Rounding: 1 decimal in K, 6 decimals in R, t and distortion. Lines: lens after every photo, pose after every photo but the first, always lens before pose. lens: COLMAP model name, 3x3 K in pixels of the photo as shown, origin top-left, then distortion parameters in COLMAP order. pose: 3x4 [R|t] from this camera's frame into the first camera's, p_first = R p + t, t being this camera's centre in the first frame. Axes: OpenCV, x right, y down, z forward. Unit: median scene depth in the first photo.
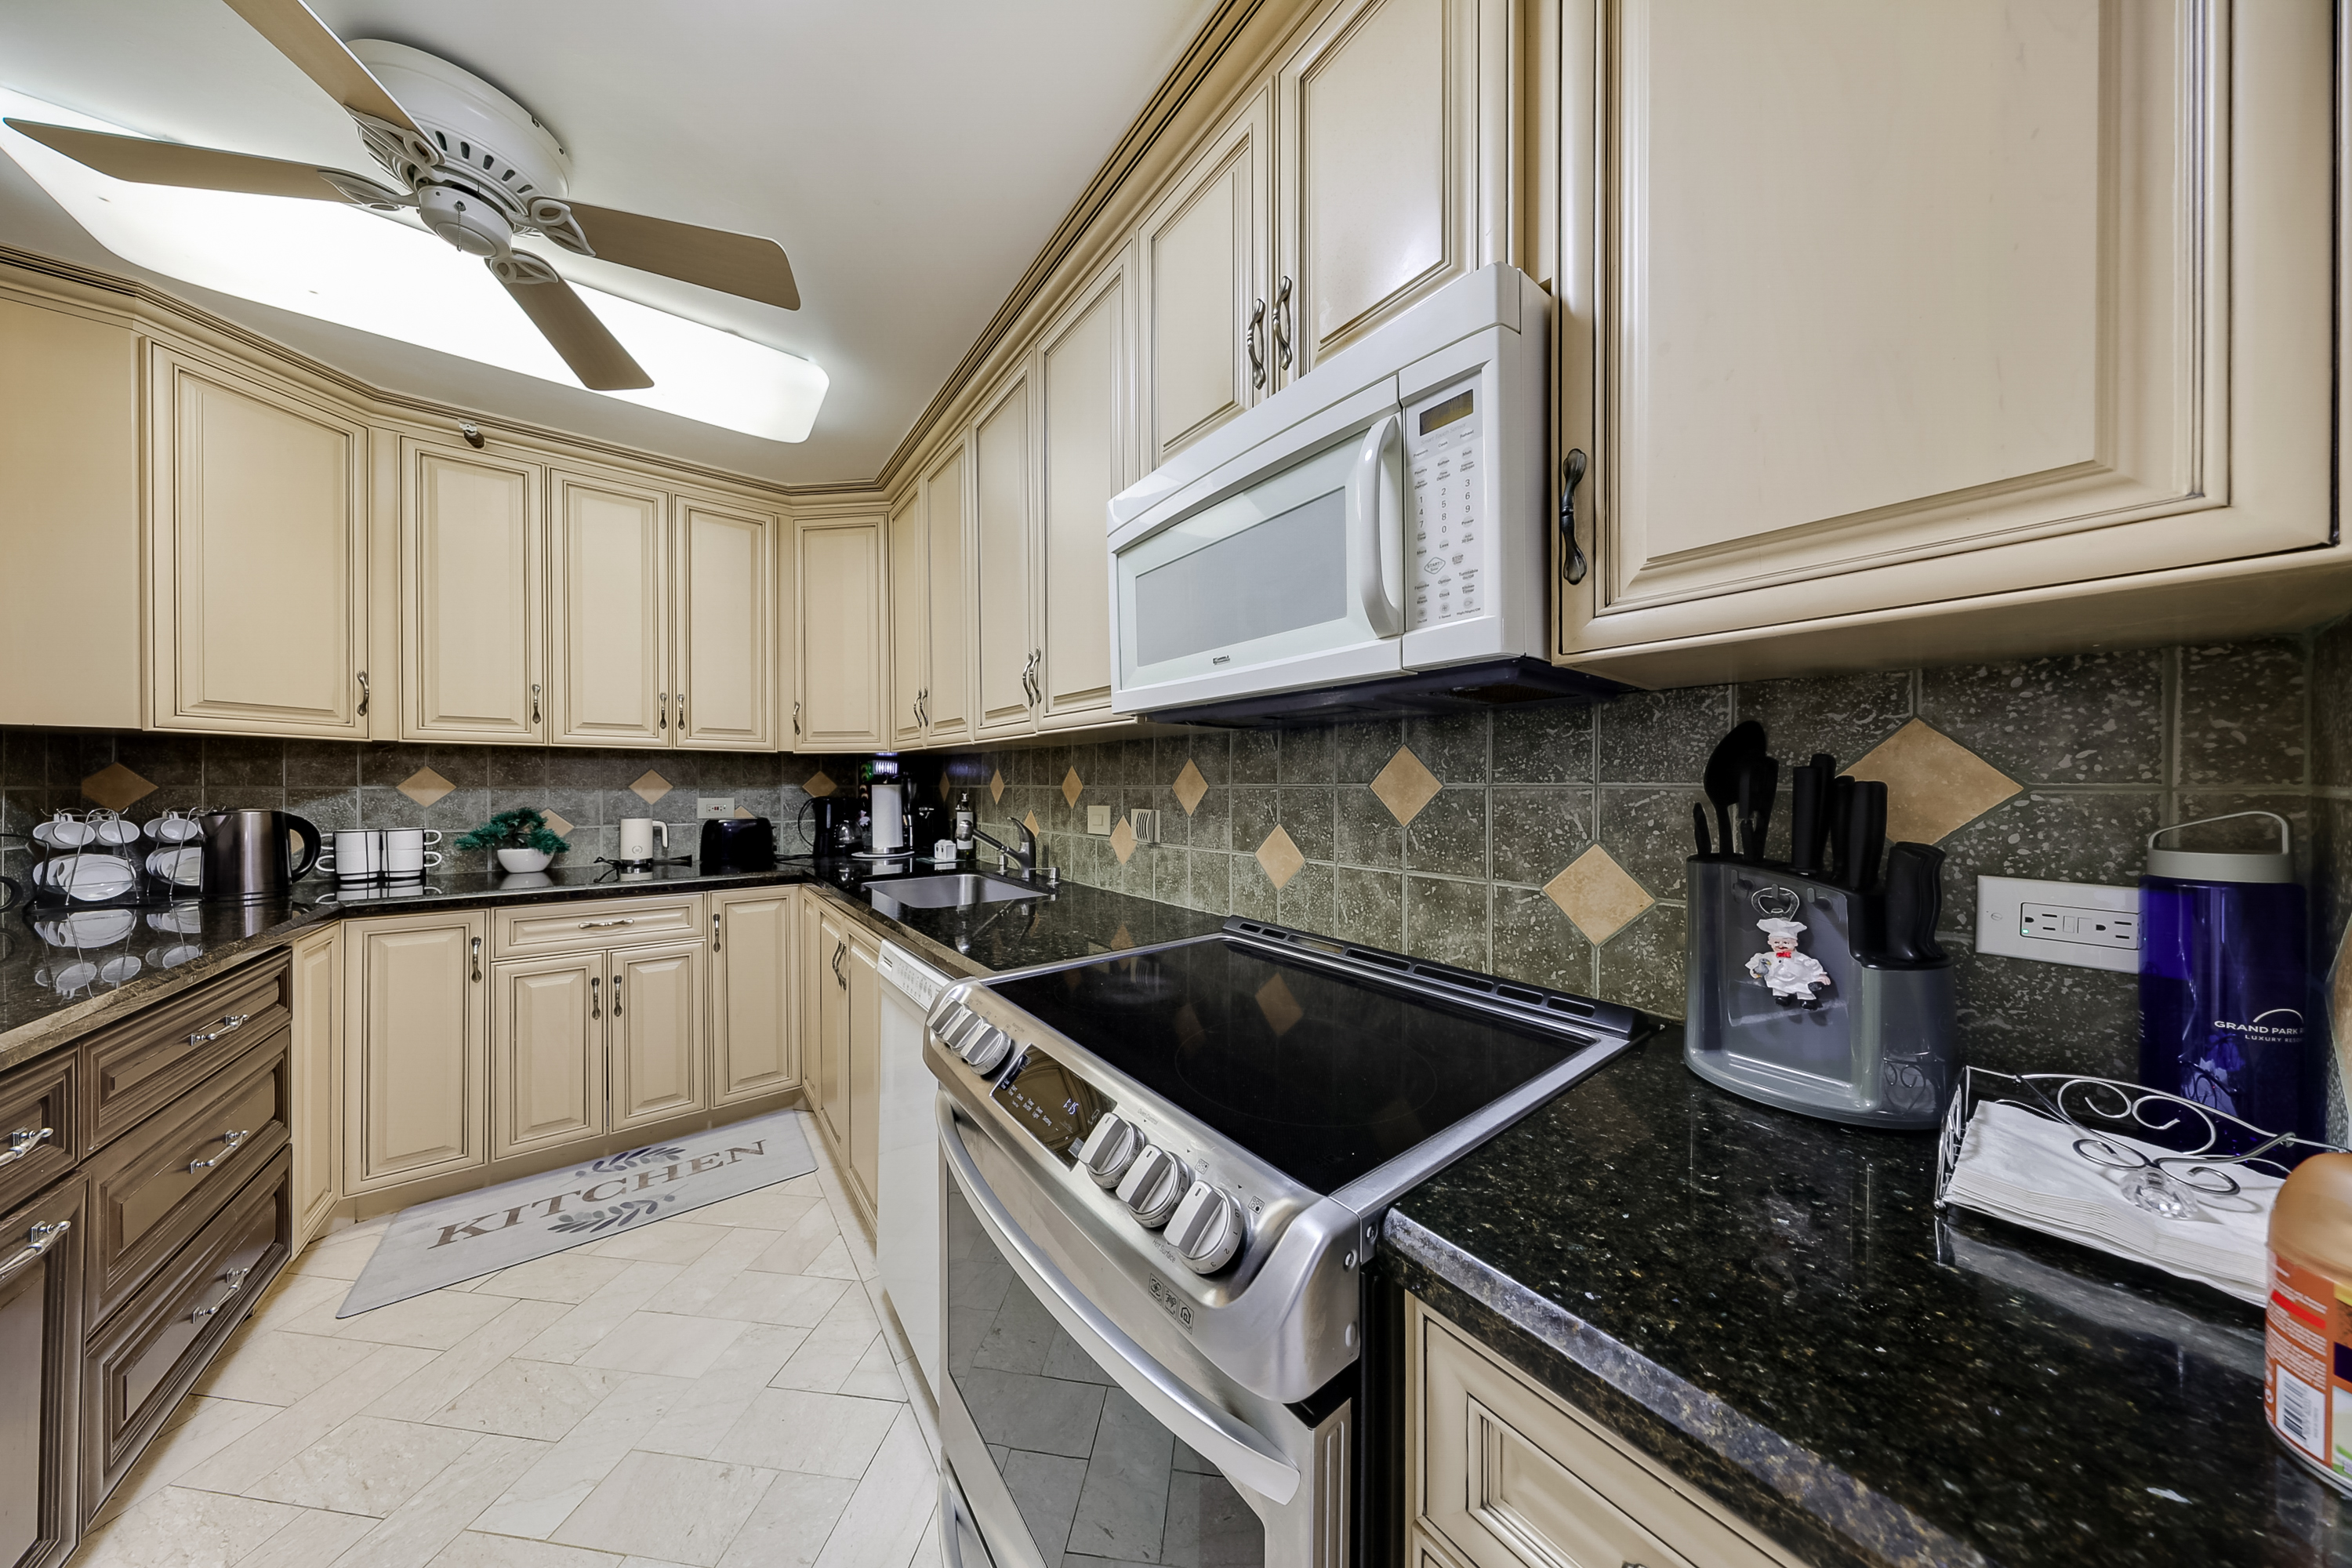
lens RADIAL K [[670.9, 0, 1179.1], [0, 670.9, 788.0], [0, 0, 1]] dist [-0.000984, 0.000038]
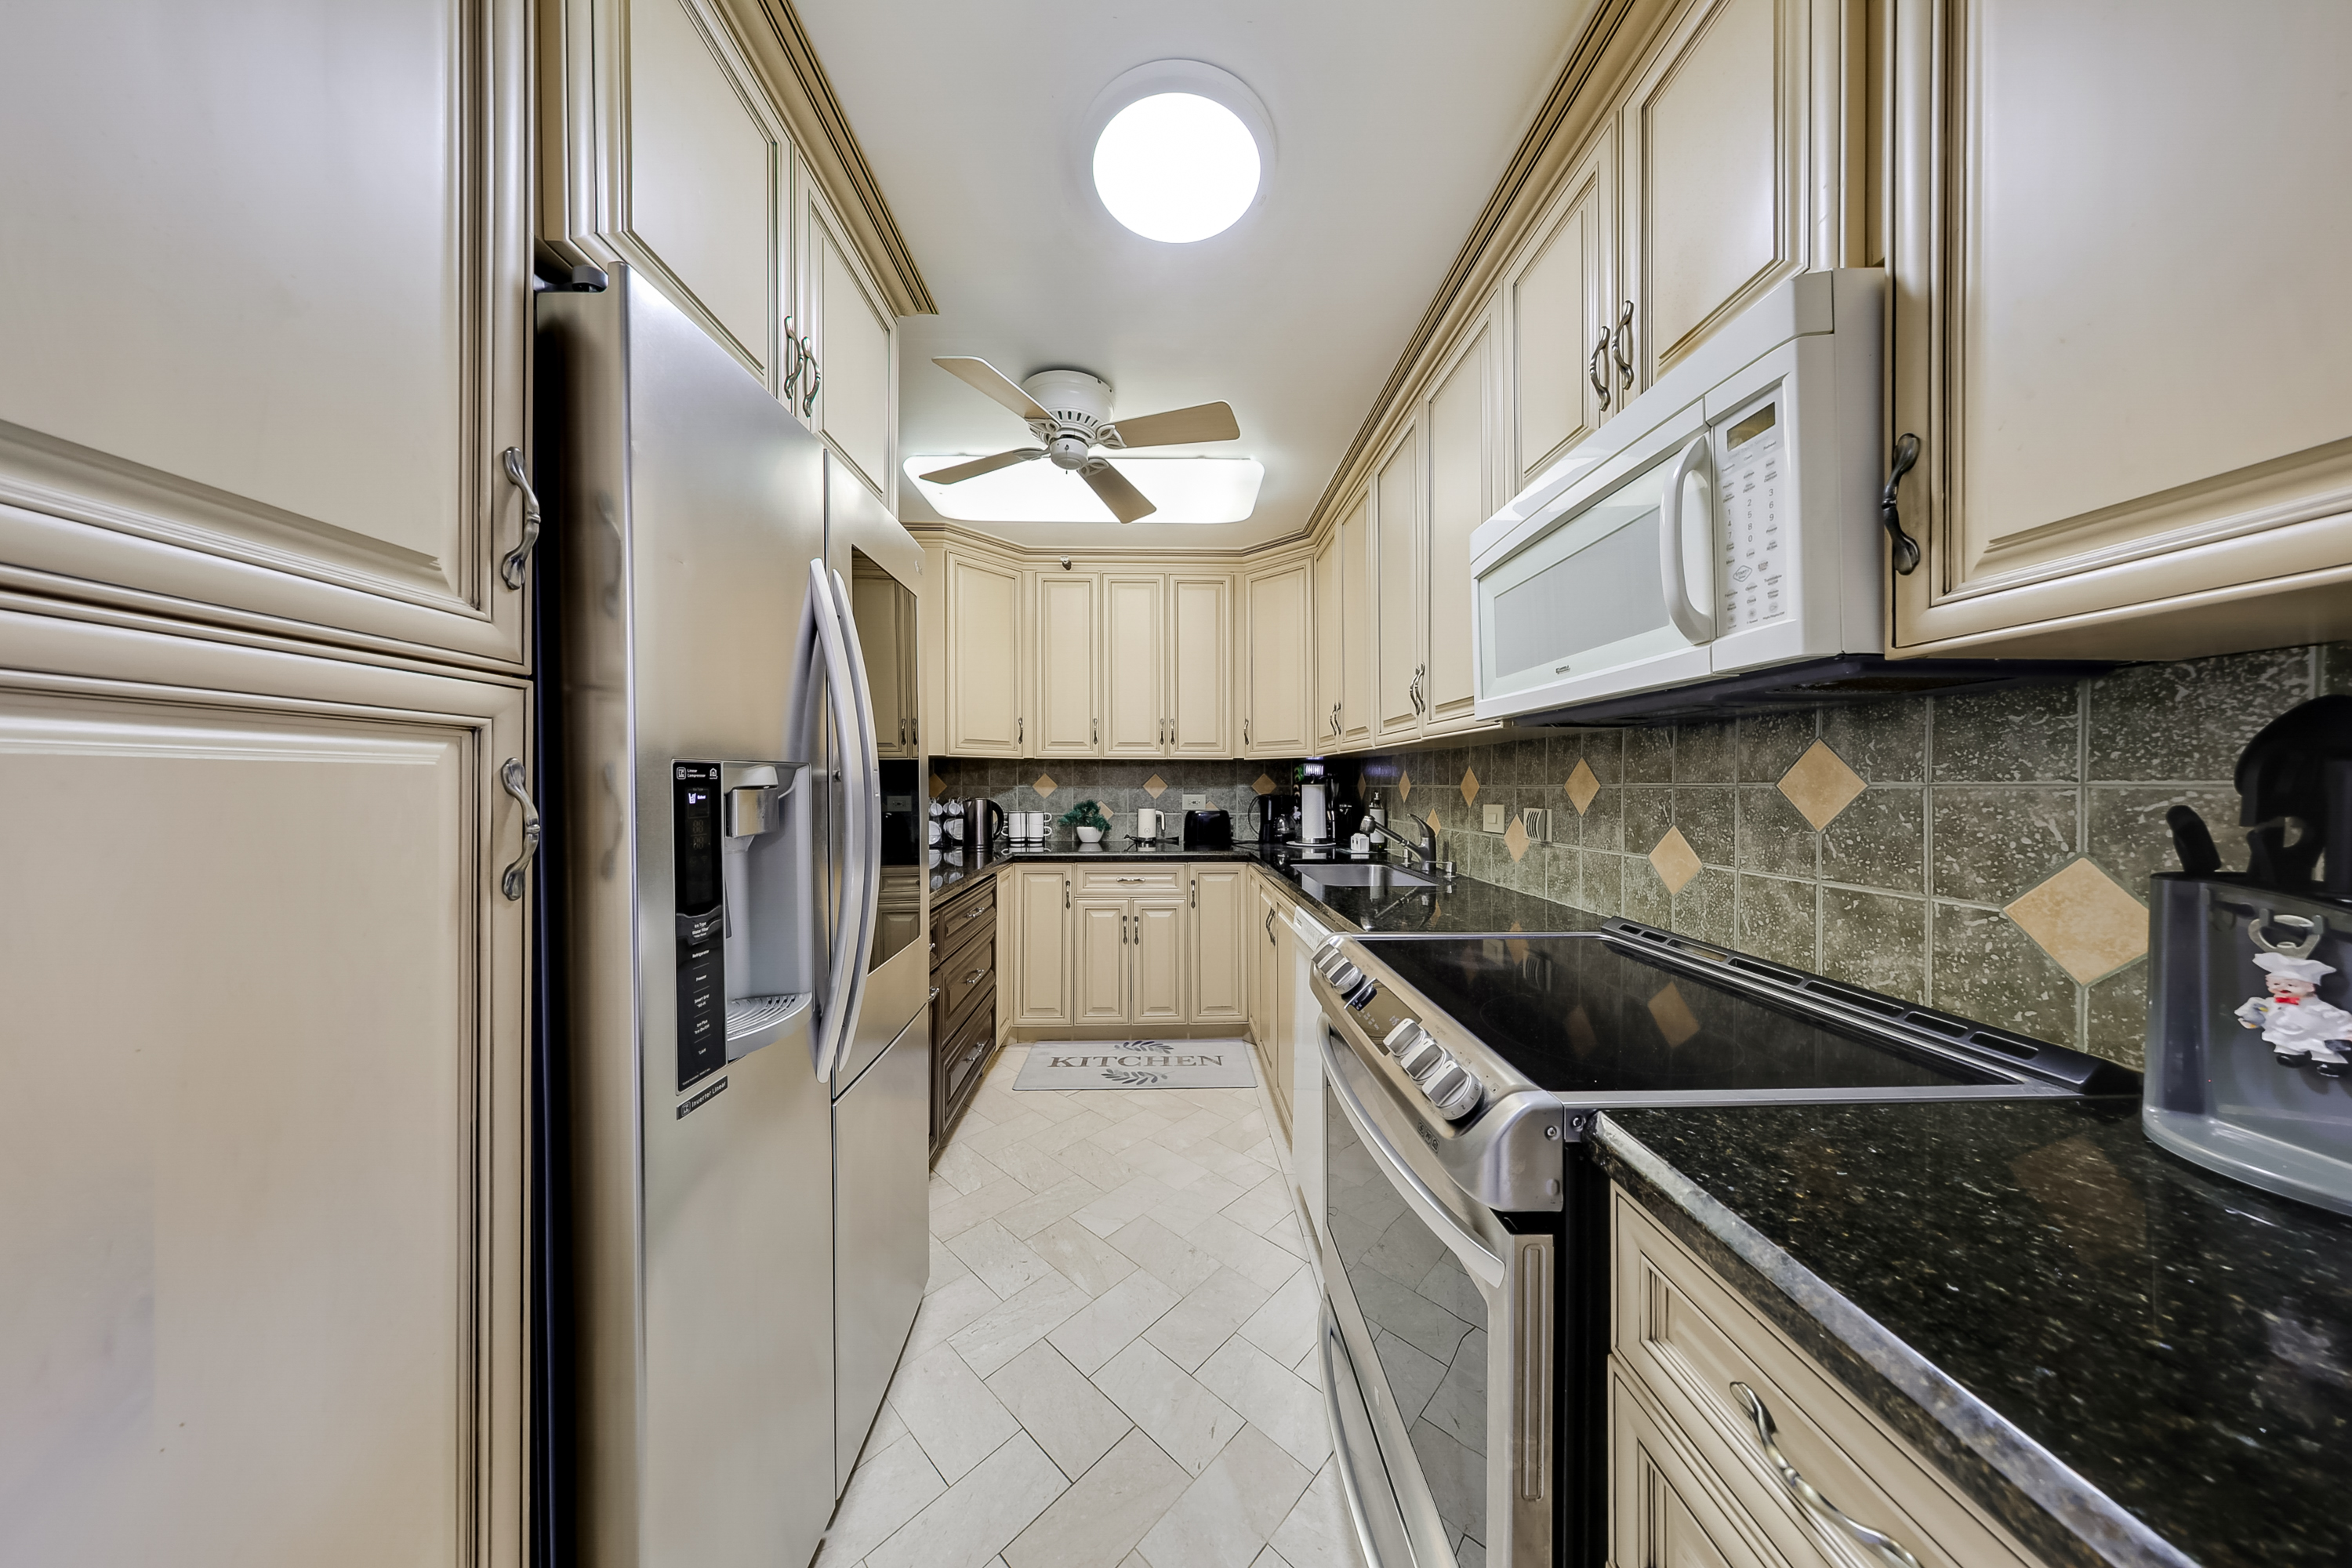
lens RADIAL K [[670.9, 0, 1179.1], [0, 670.9, 788.0], [0, 0, 1]] dist [-0.000984, 0.000038]
pose [[0.806237, 0.002244, -0.591589, 0.128232], [-0.002134, 0.999997, 0.000885, 0.001156], [0.591589, 0.000548, 0.806239, -0.156778]]
